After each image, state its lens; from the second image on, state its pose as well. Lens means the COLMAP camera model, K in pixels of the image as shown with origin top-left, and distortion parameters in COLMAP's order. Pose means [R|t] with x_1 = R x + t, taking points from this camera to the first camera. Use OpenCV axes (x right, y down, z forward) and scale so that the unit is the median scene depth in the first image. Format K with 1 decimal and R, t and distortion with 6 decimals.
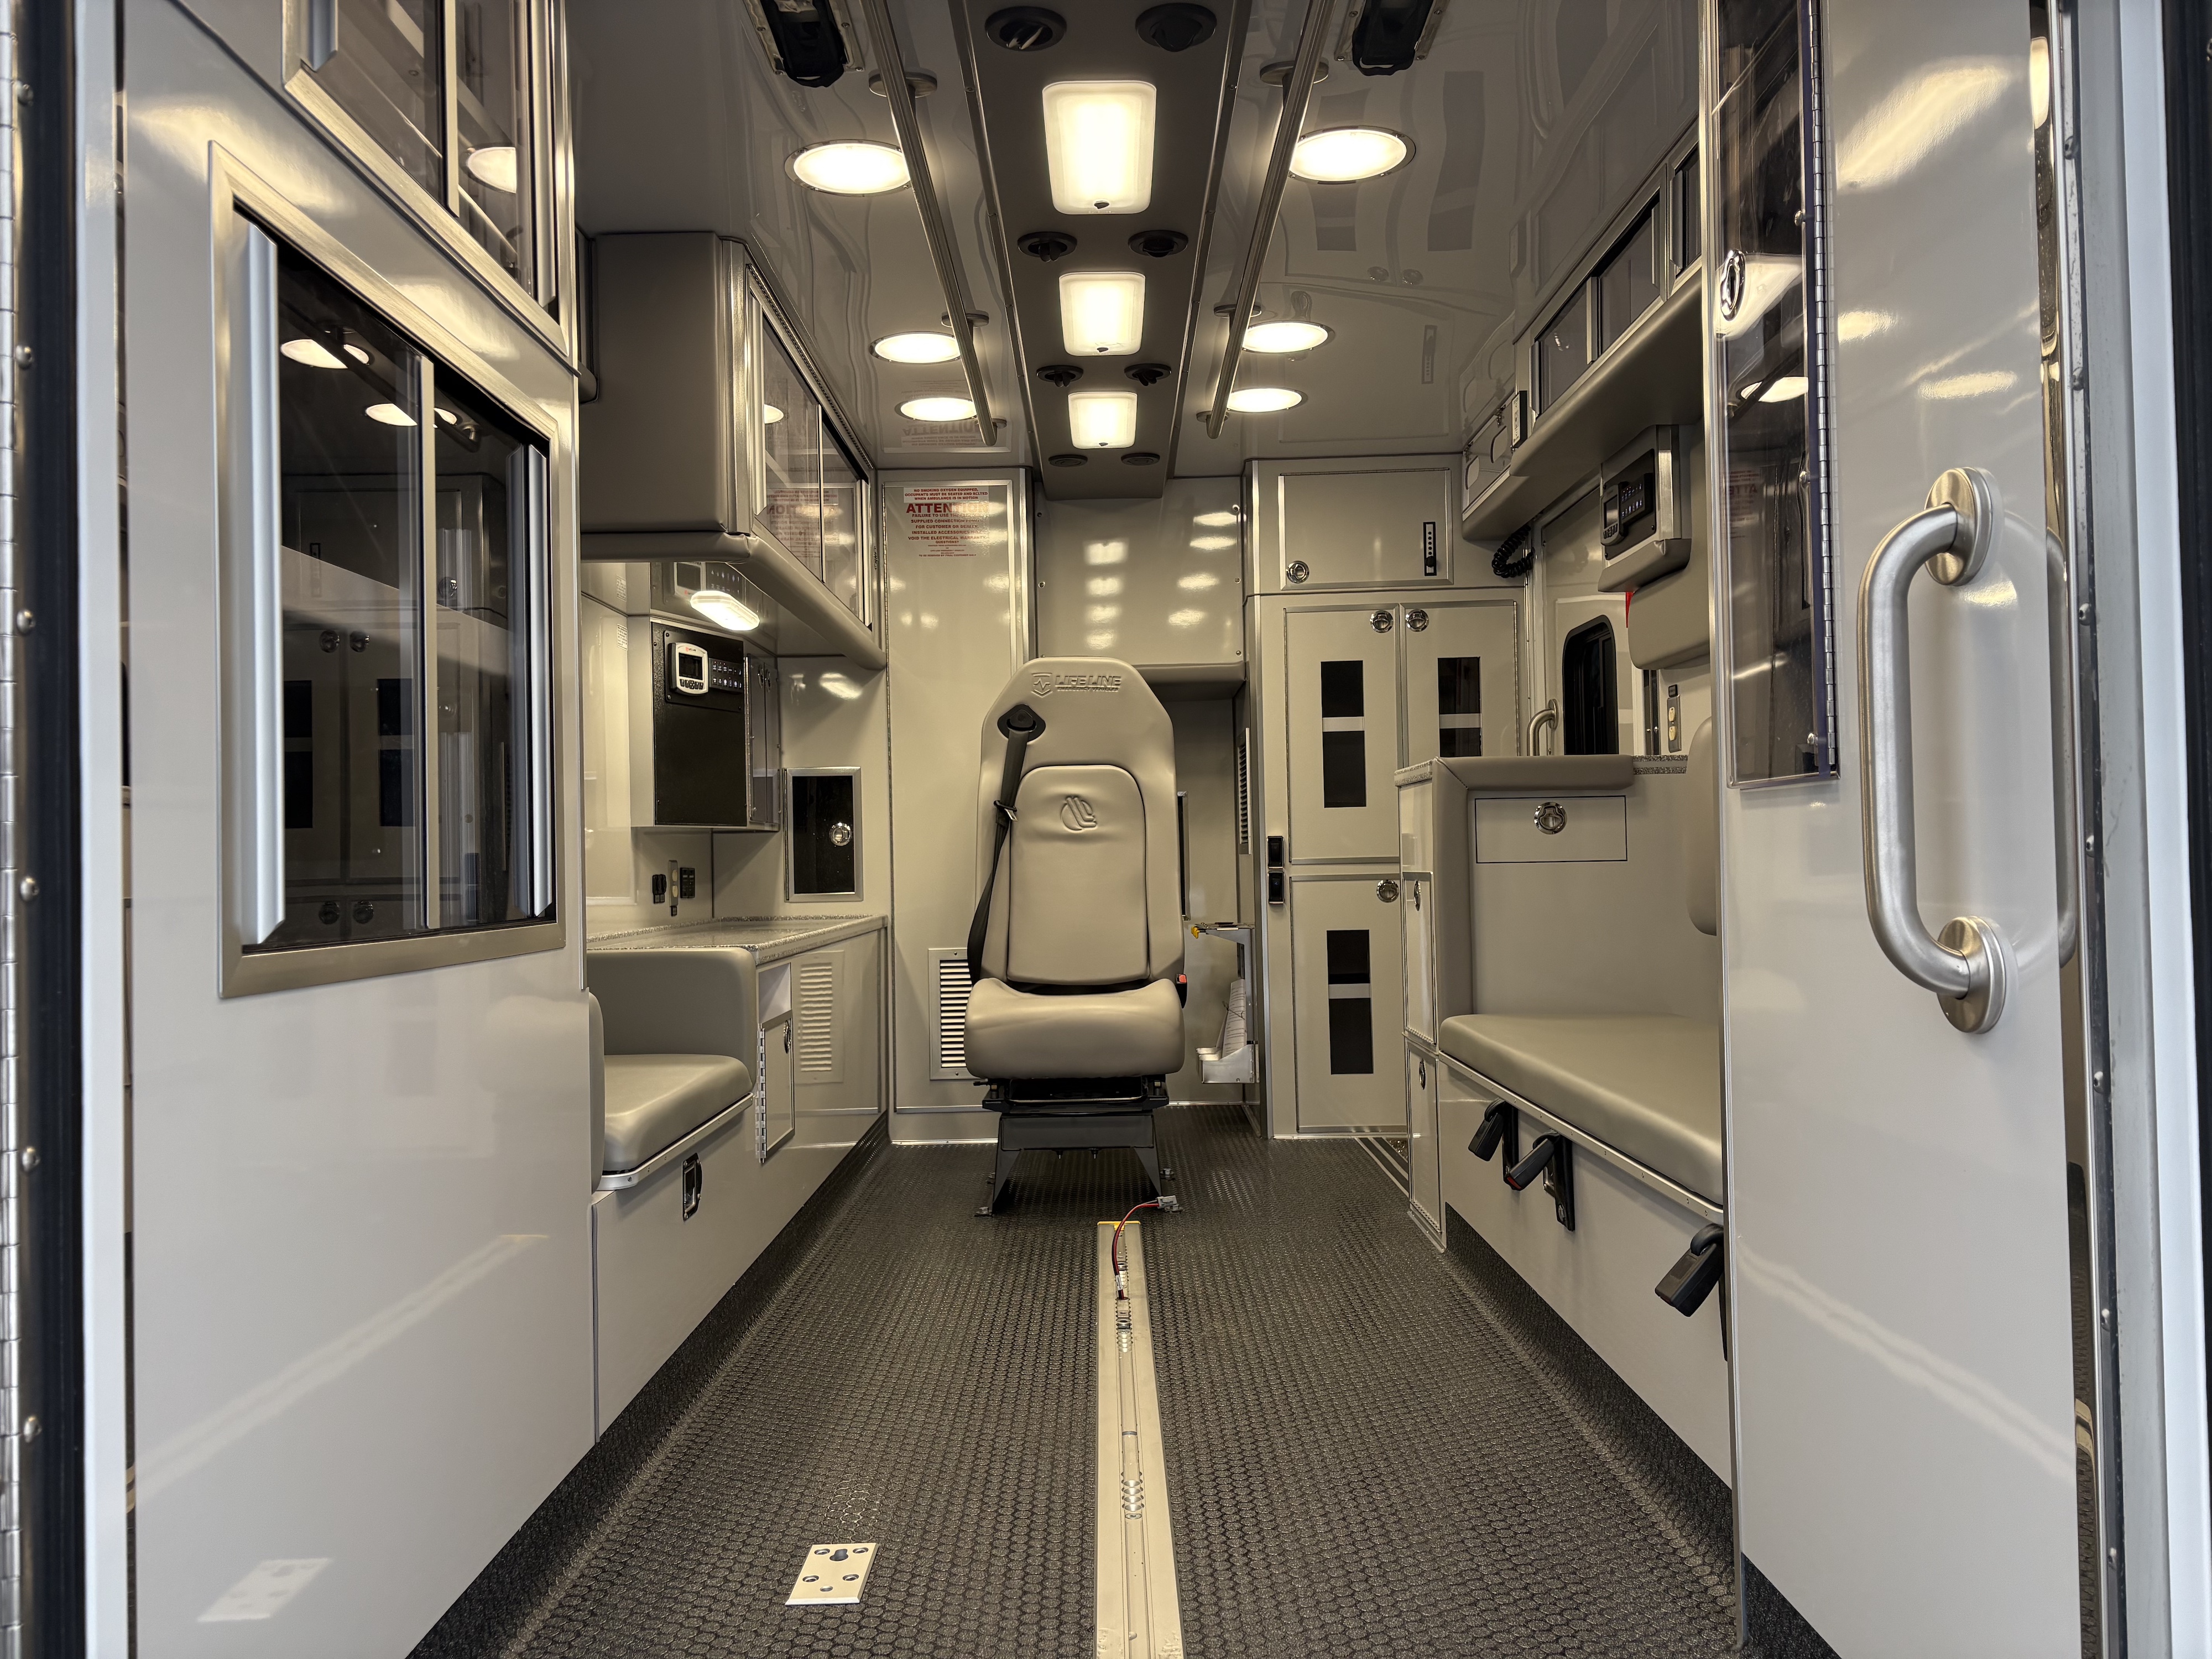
lens RADIAL K [[1654.7, 0, 1099.8], [0, 1654.7, 821.8], [0, 0, 1]] dist [0.167700, -0.312703]
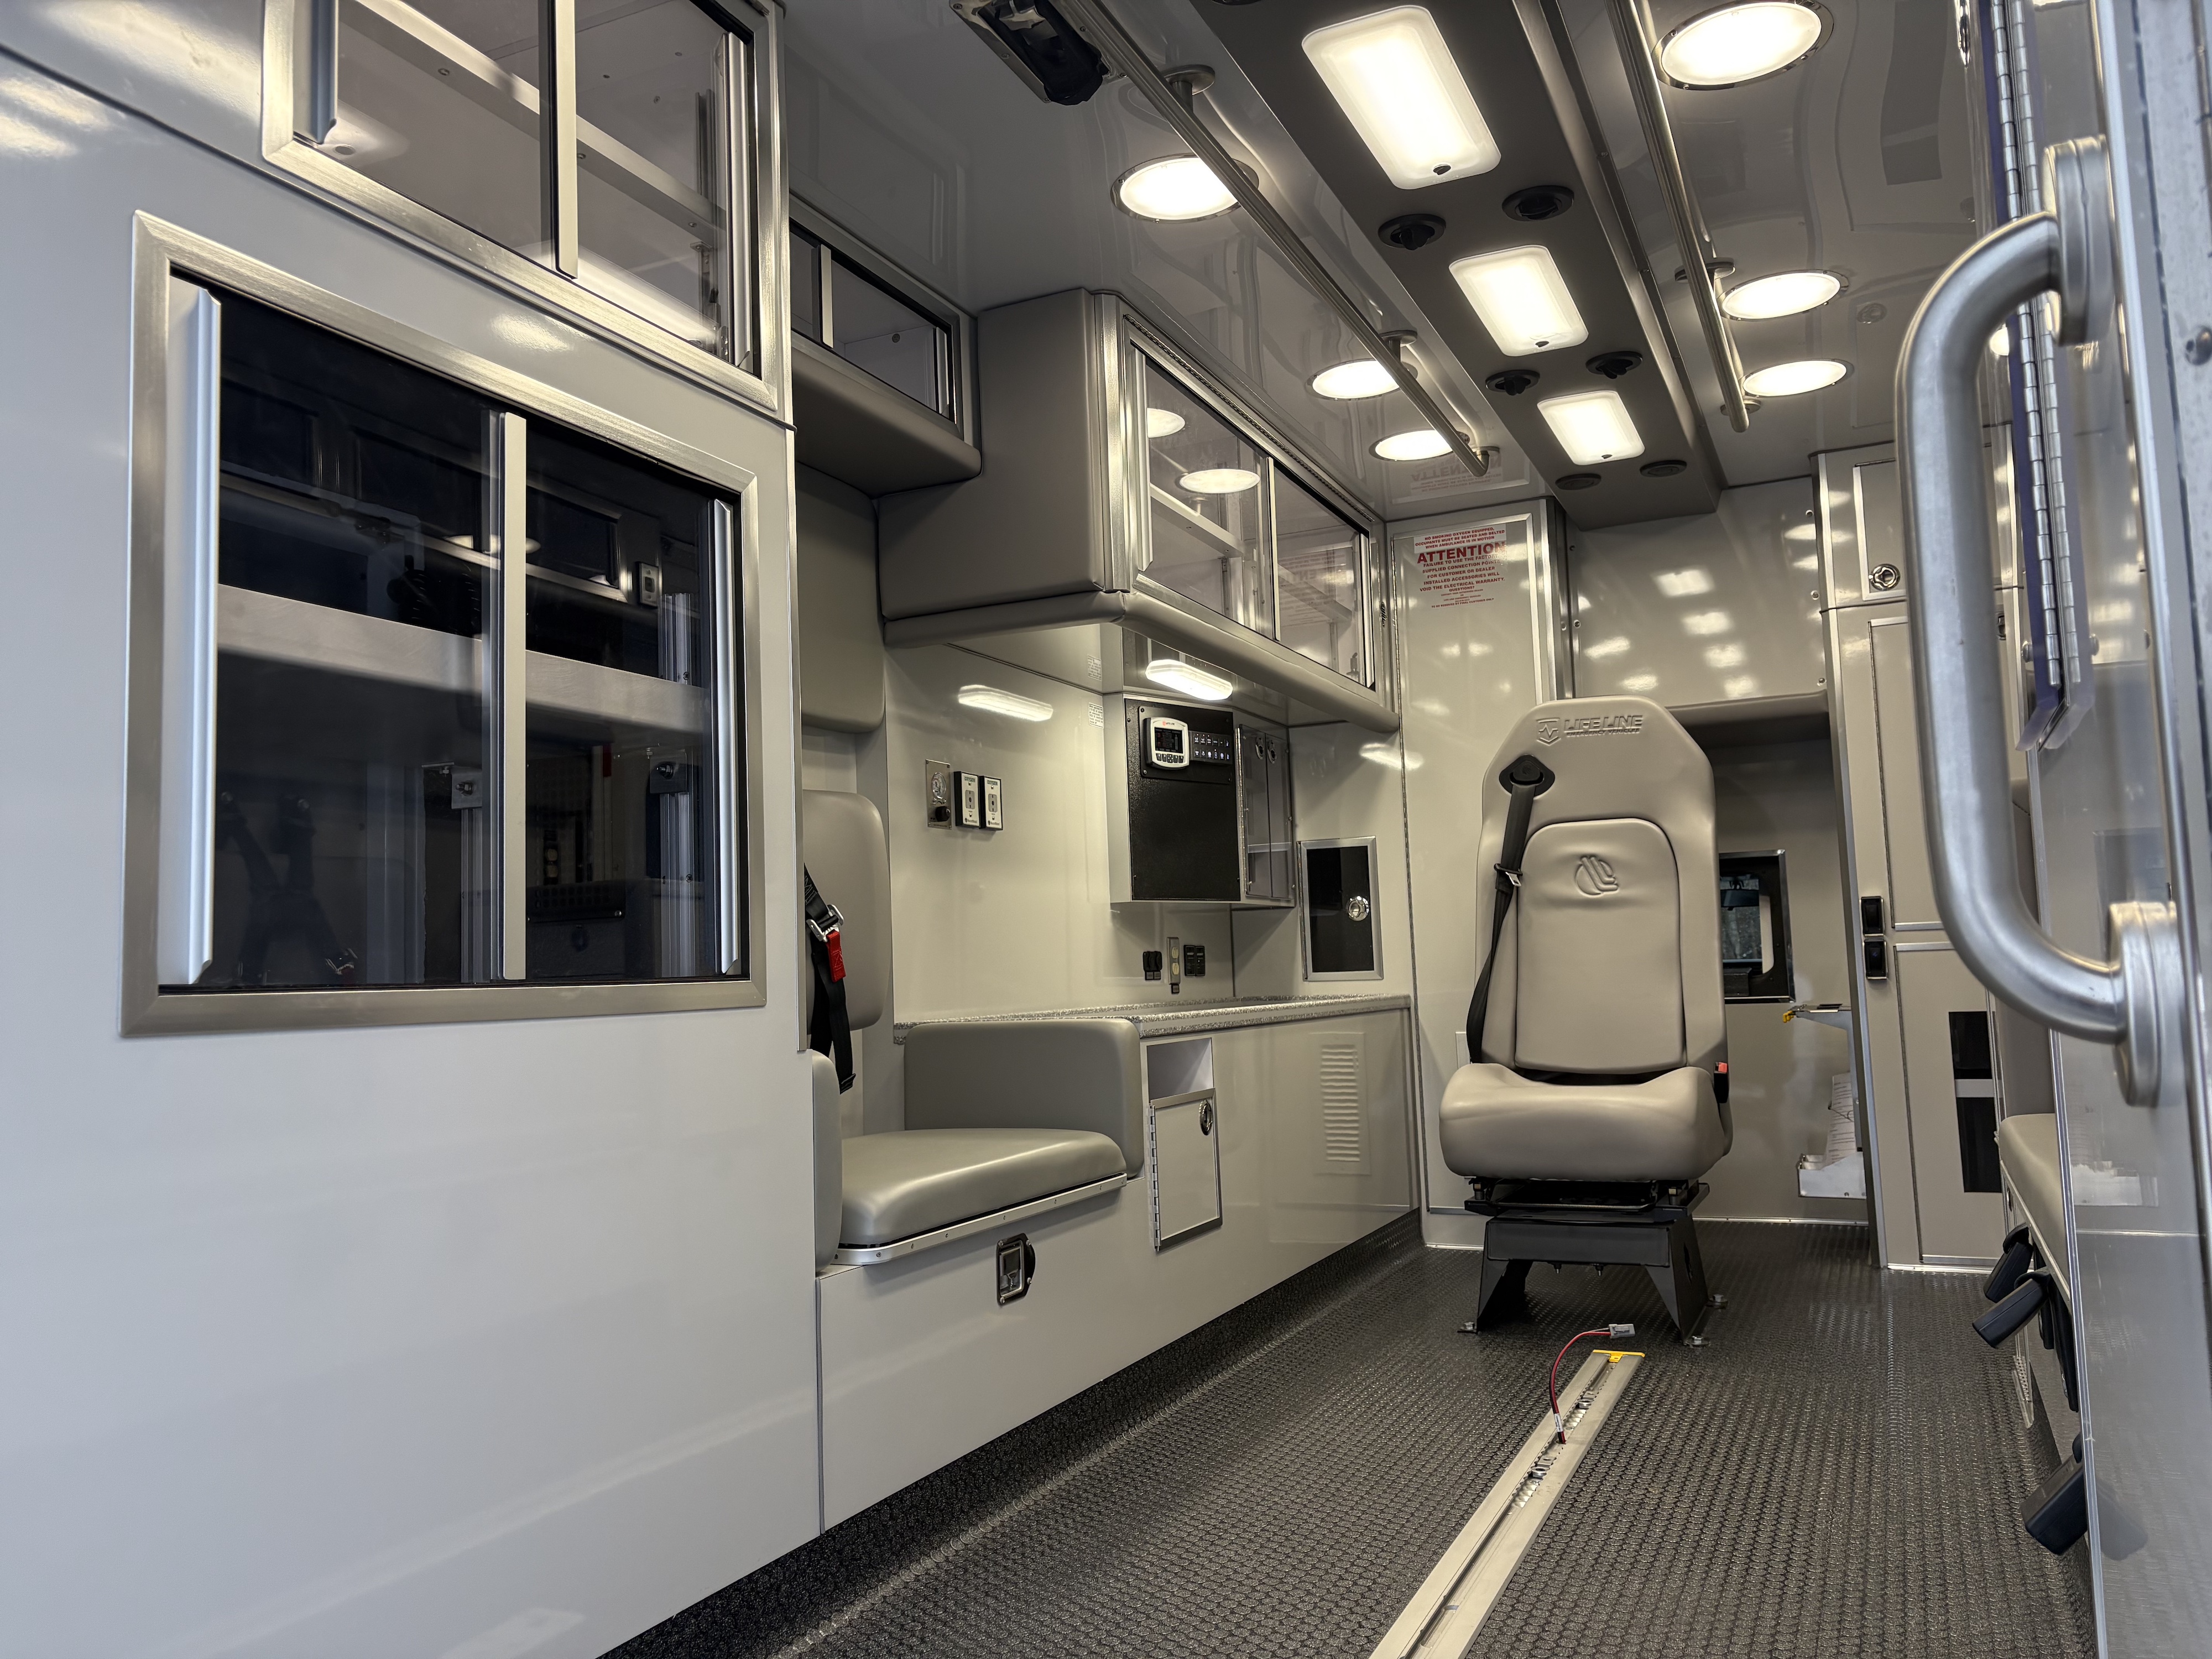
lens RADIAL K [[1662.0, 0, 1099.9], [0, 1662.0, 827.5], [0, 0, 1]] dist [0.068939, -0.075863]
pose [[0.906977, -0.049609, -0.418248, 0.124565], [0.026878, 0.997832, -0.060070, 0.016133], [0.420321, 0.043240, 0.906345, 0.094450]]
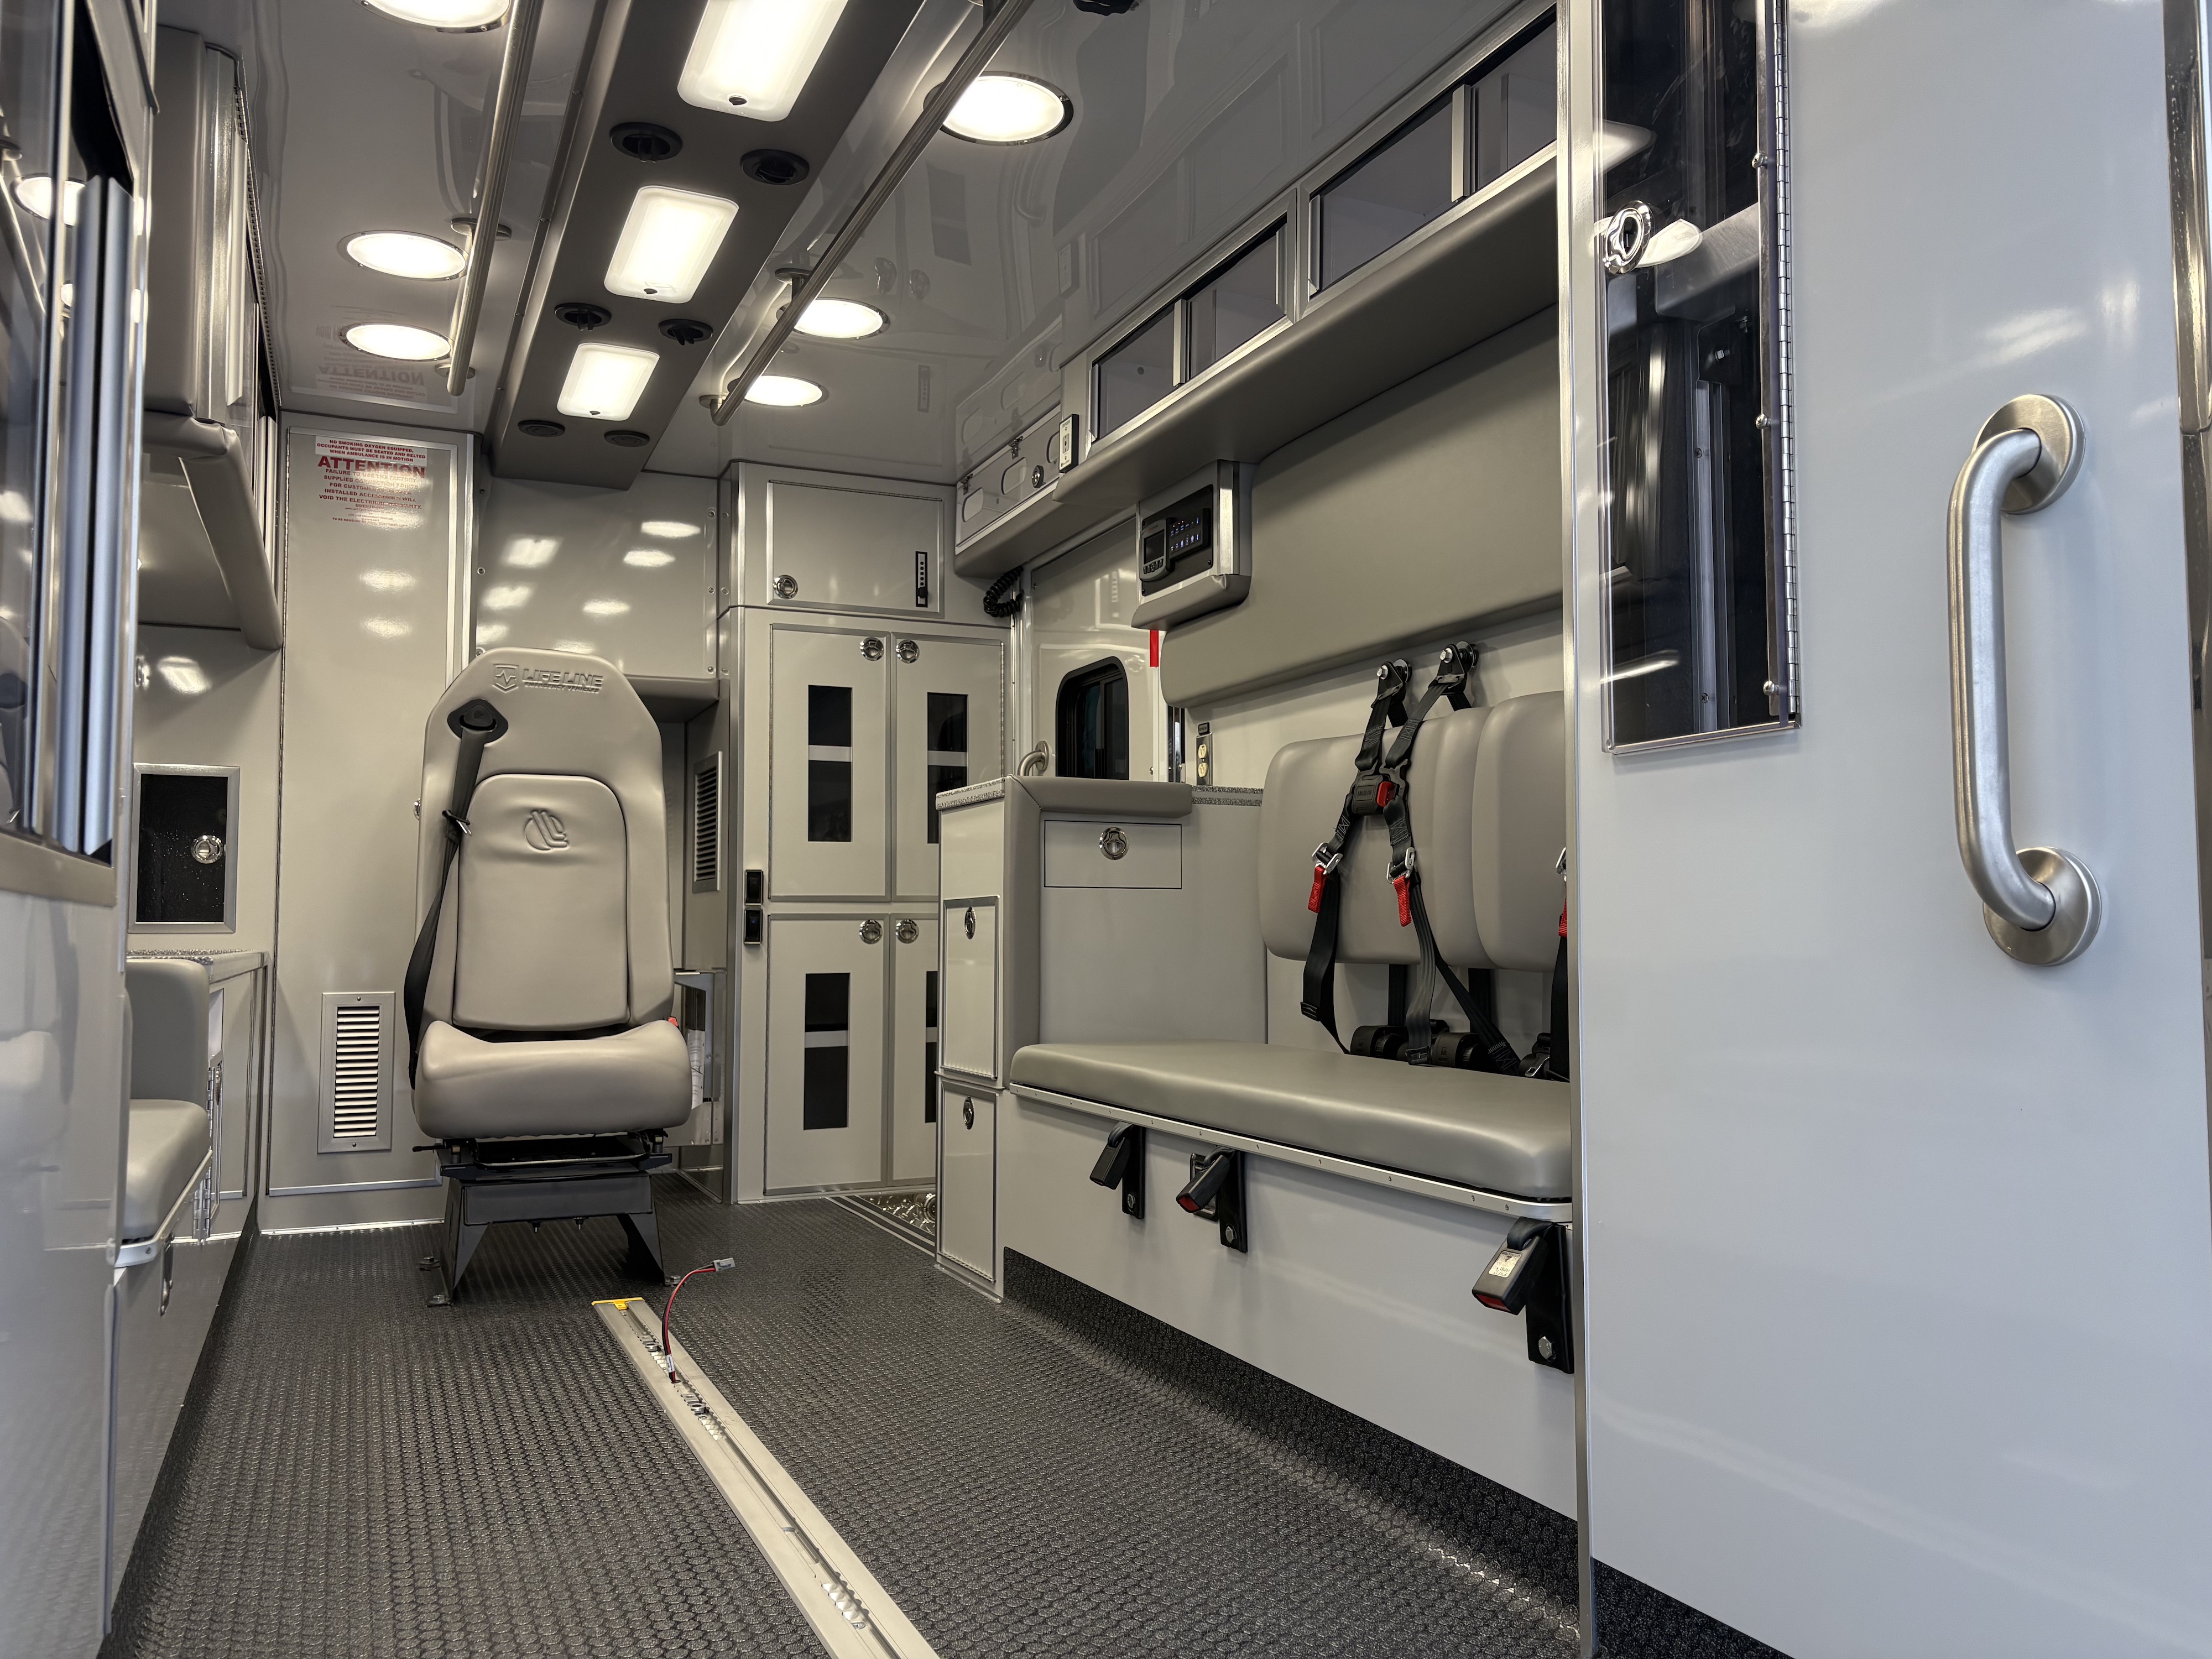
lens RADIAL K [[1662.0, 0, 1099.9], [0, 1662.0, 827.5], [0, 0, 1]] dist [0.068939, -0.075863]
pose [[0.912129, 0.045893, 0.407325, -0.108923], [-0.027227, 0.998301, -0.051510, 0.031343], [-0.408997, 0.035894, 0.911829, 0.094614]]
